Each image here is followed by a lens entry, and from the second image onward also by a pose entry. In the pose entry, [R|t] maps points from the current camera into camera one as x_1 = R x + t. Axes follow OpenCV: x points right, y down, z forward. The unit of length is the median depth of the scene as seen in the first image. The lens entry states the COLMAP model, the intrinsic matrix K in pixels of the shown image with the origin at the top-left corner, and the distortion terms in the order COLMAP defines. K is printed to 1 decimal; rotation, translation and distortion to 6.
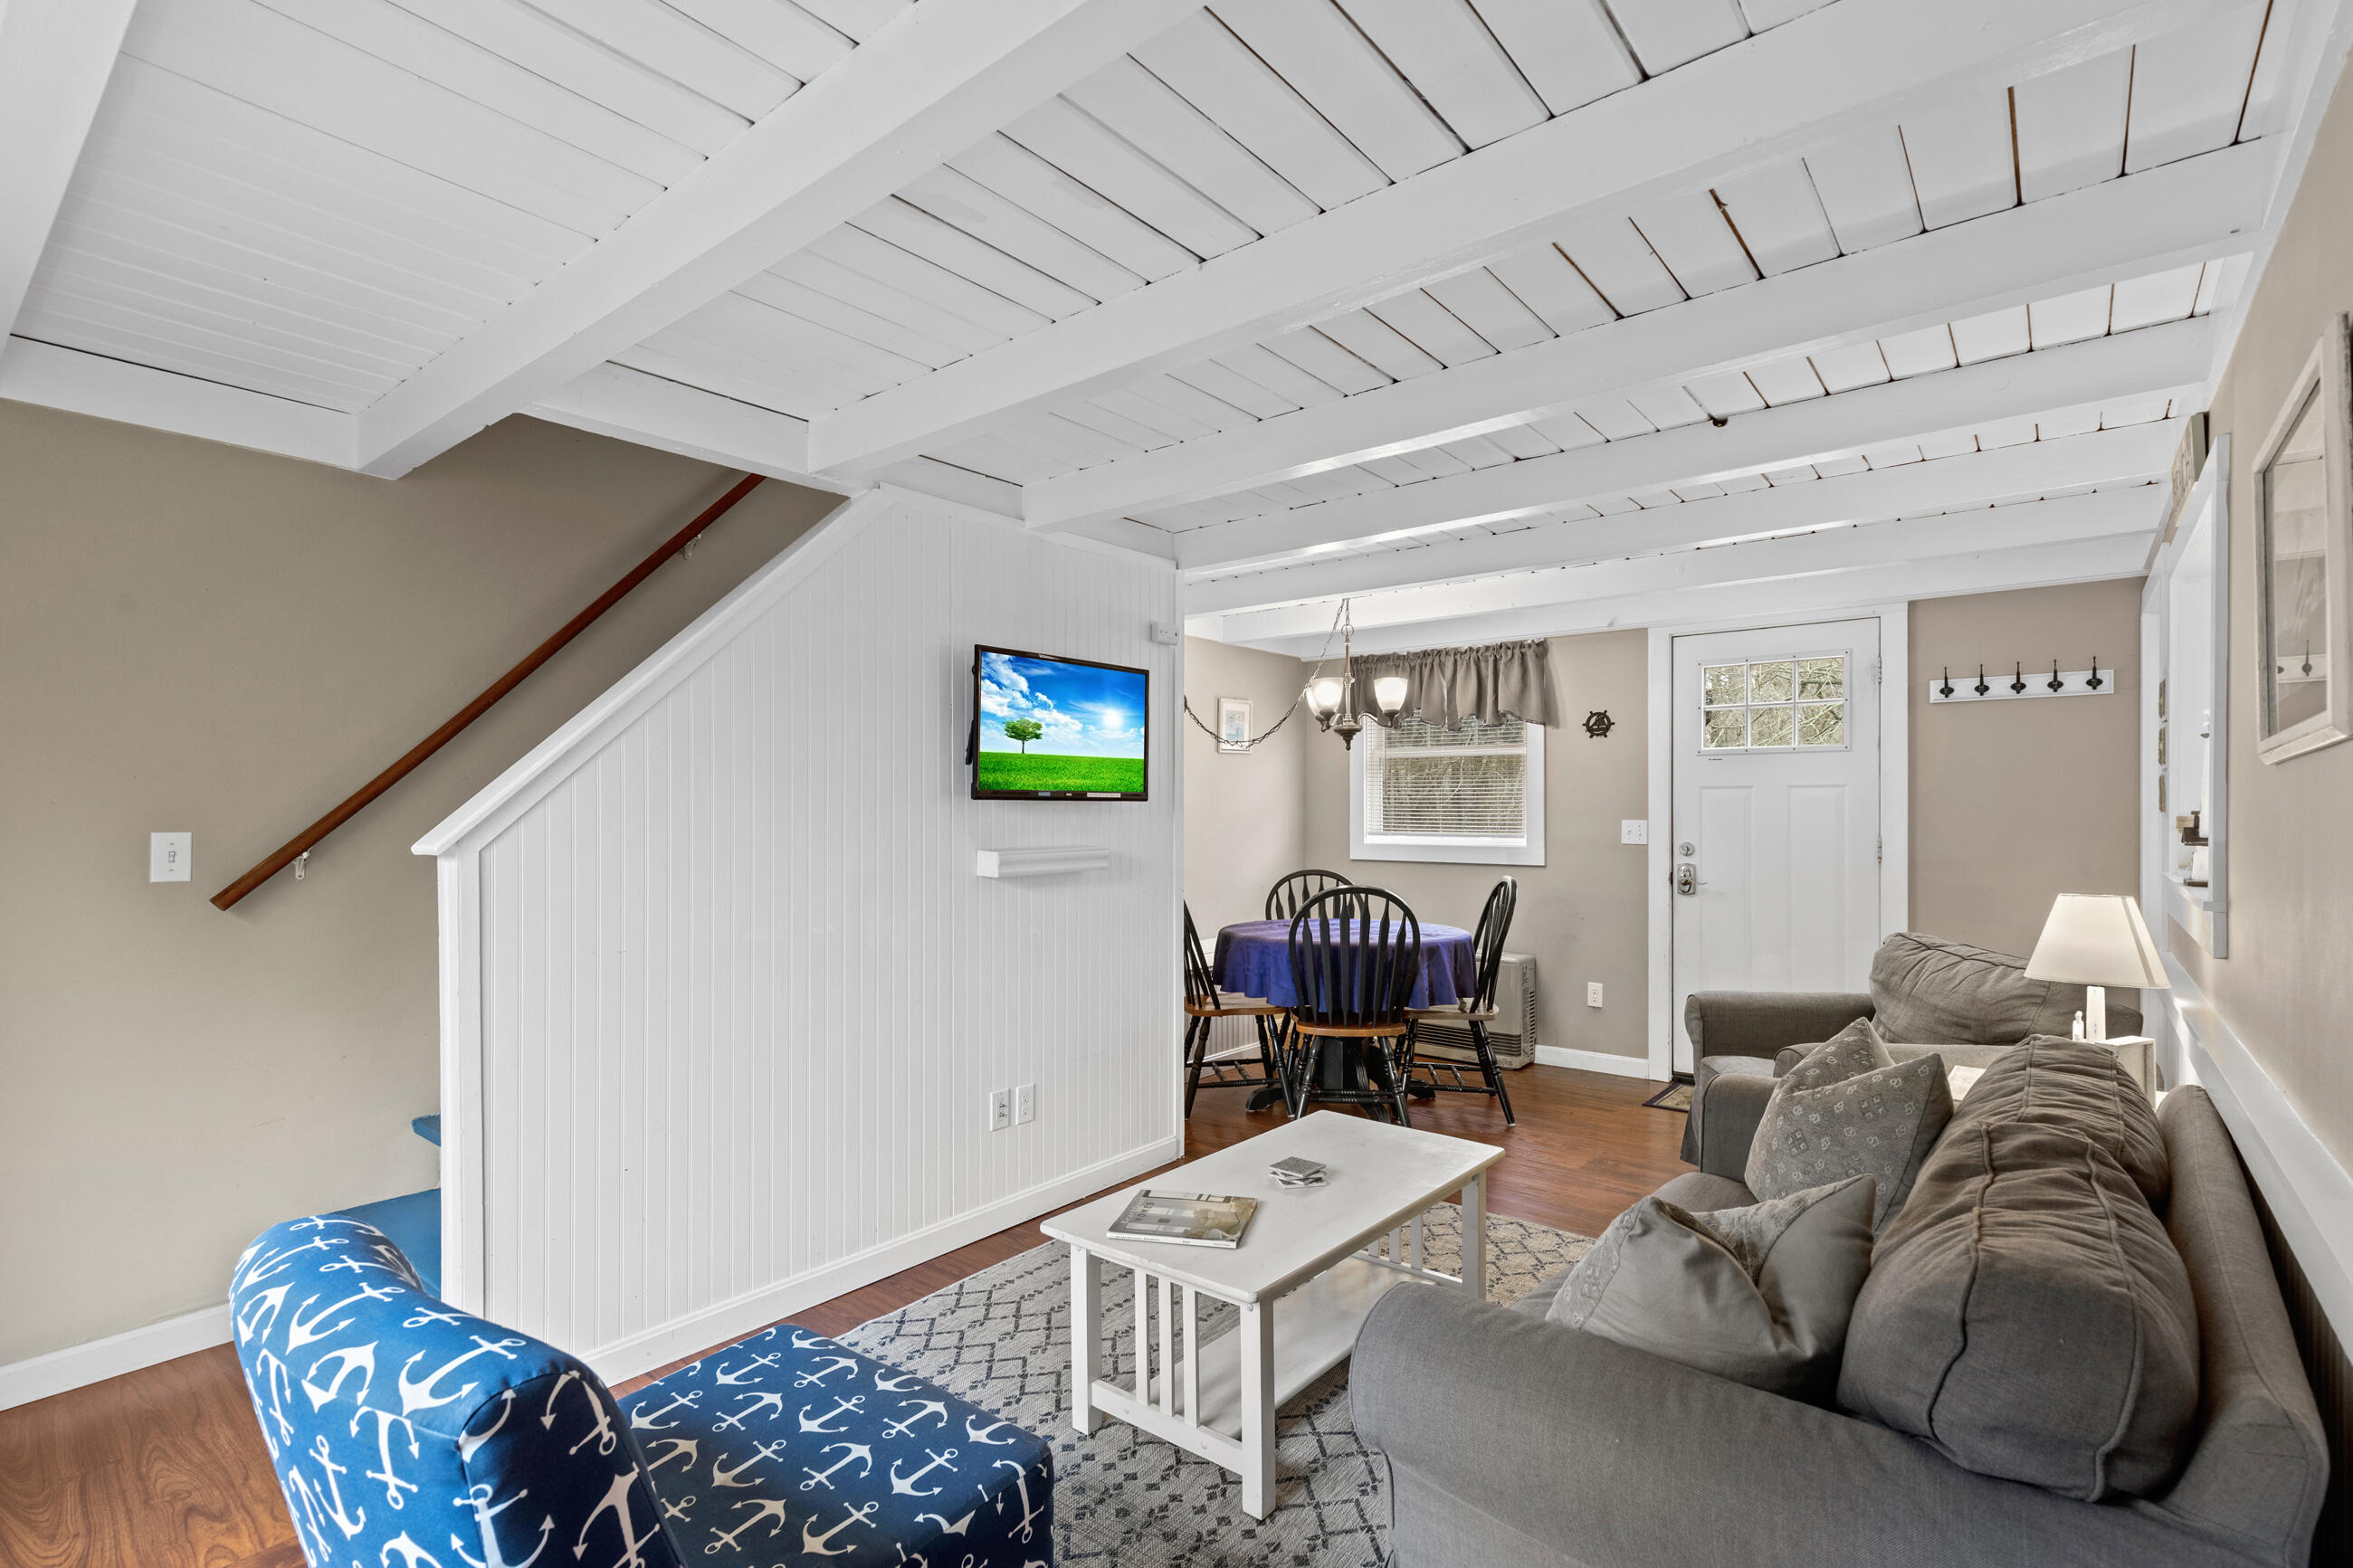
lens RADIAL K [[1075.8, 0, 1156.2], [0, 1075.8, 809.0], [0, 0, 1]] dist [0.009154, -0.002052]
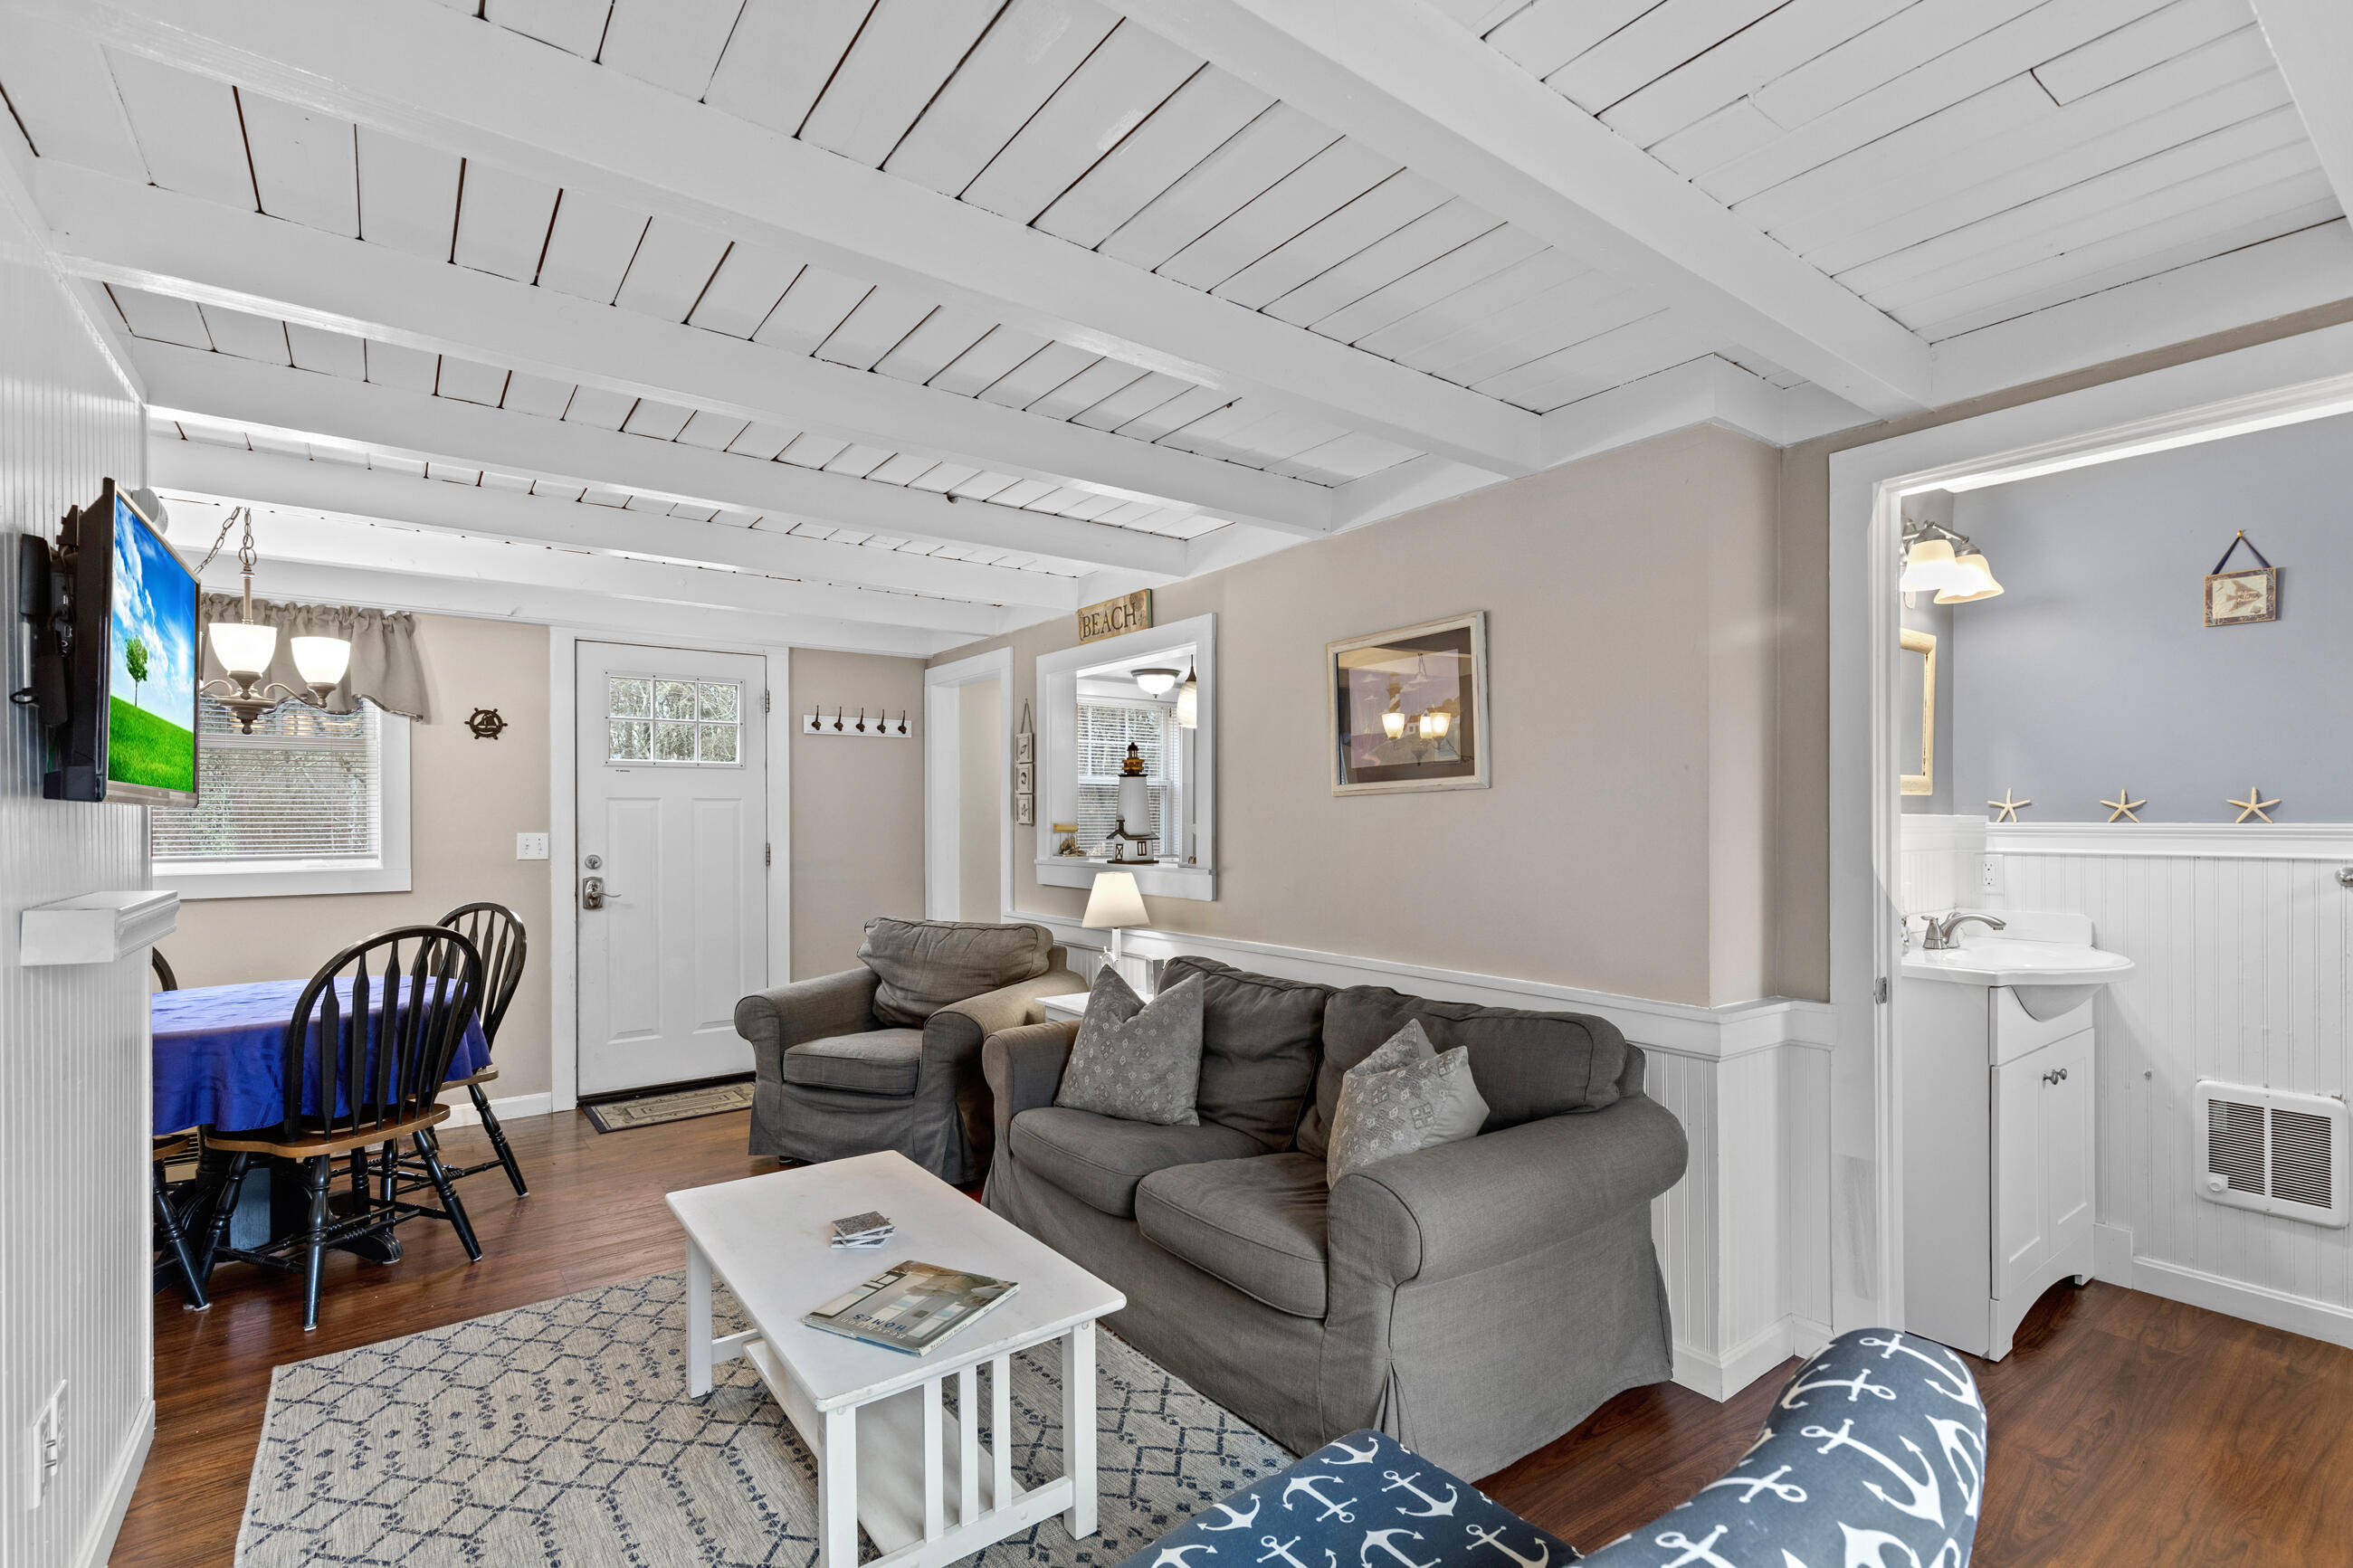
lens RADIAL K [[1075.8, 0, 1182.7], [0, 1075.8, 812.4], [0, 0, 1]] dist [0.009154, -0.002052]
pose [[0.226423, 0.004810, 0.974017, -0.367359], [0.003517, 0.999977, -0.005756, 0.000349], [-0.974023, 0.004728, 0.226401, 0.296102]]
